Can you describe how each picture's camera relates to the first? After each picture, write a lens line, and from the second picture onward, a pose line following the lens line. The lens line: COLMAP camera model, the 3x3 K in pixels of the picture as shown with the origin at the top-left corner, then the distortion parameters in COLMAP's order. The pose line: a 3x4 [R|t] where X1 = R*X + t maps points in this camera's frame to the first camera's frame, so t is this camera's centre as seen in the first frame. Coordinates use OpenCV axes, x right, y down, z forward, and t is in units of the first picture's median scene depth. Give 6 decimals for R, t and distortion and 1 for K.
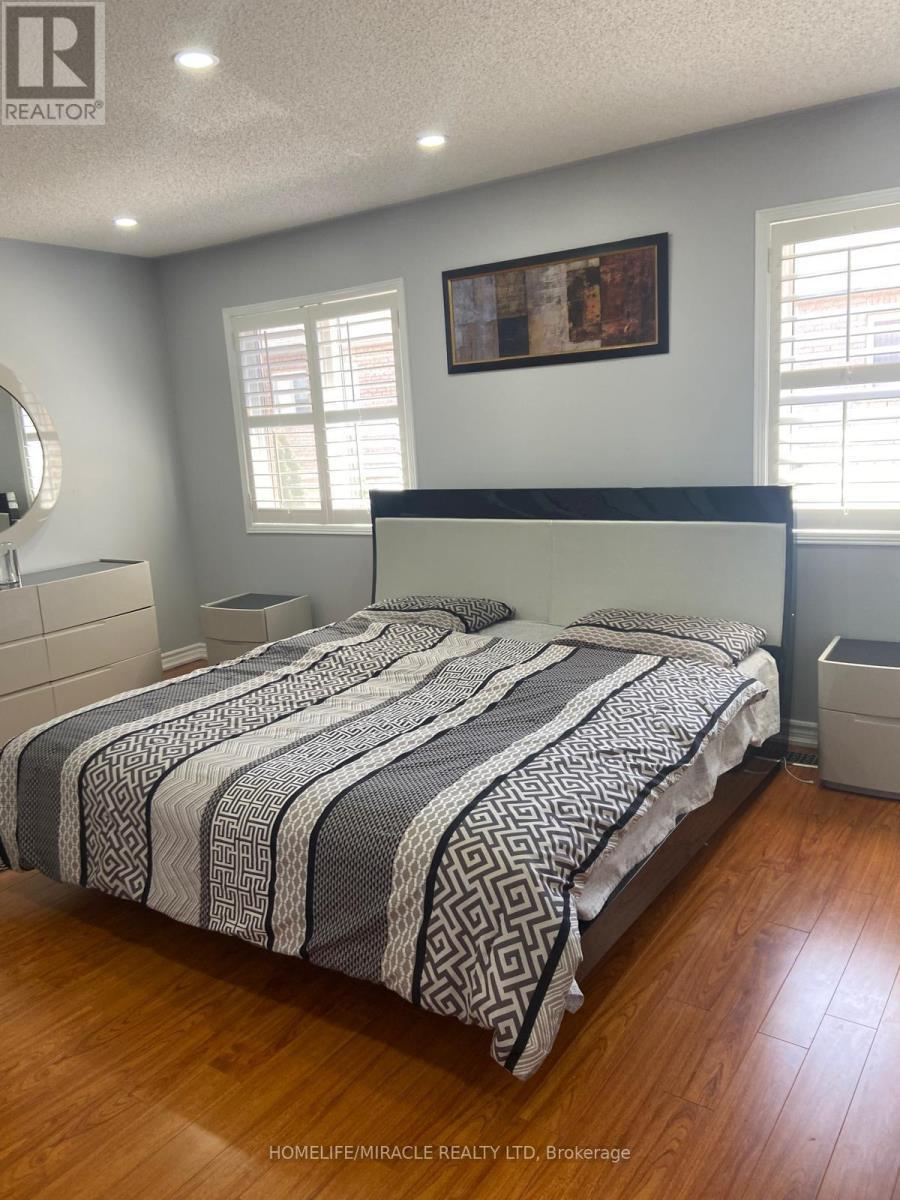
lens RADIAL K [[925.6, 0, 450.0], [0, 925.6, 600.0], [0, 0, 1]] dist [0.075276, -0.001851]
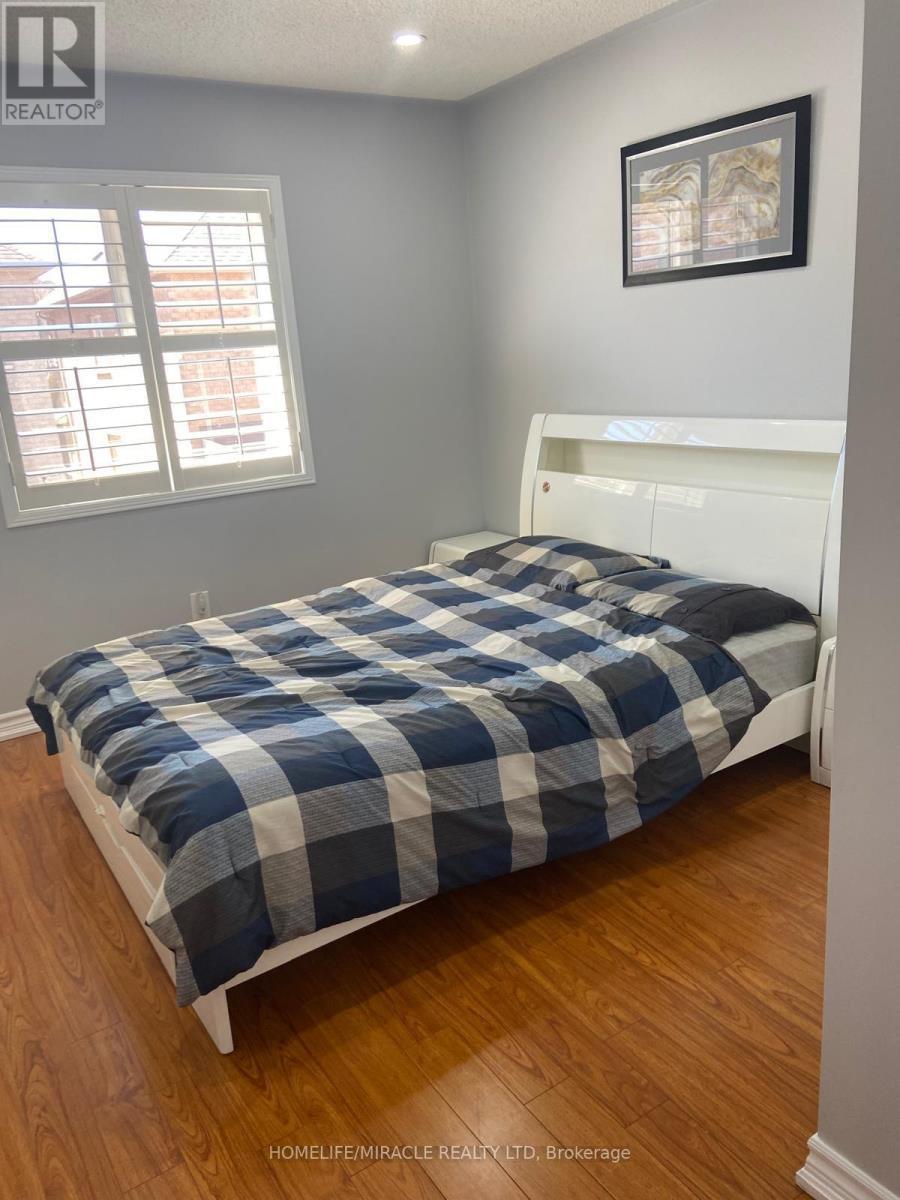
lens RADIAL K [[925.6, 0, 450.0], [0, 925.6, 600.0], [0, 0, 1]] dist [0.075276, -0.001851]
pose [[0.375596, -0.210921, 0.902464, -0.776539], [0.219728, 0.966261, 0.134383, -0.048347], [-0.900360, 0.147823, 0.409269, 0.514256]]
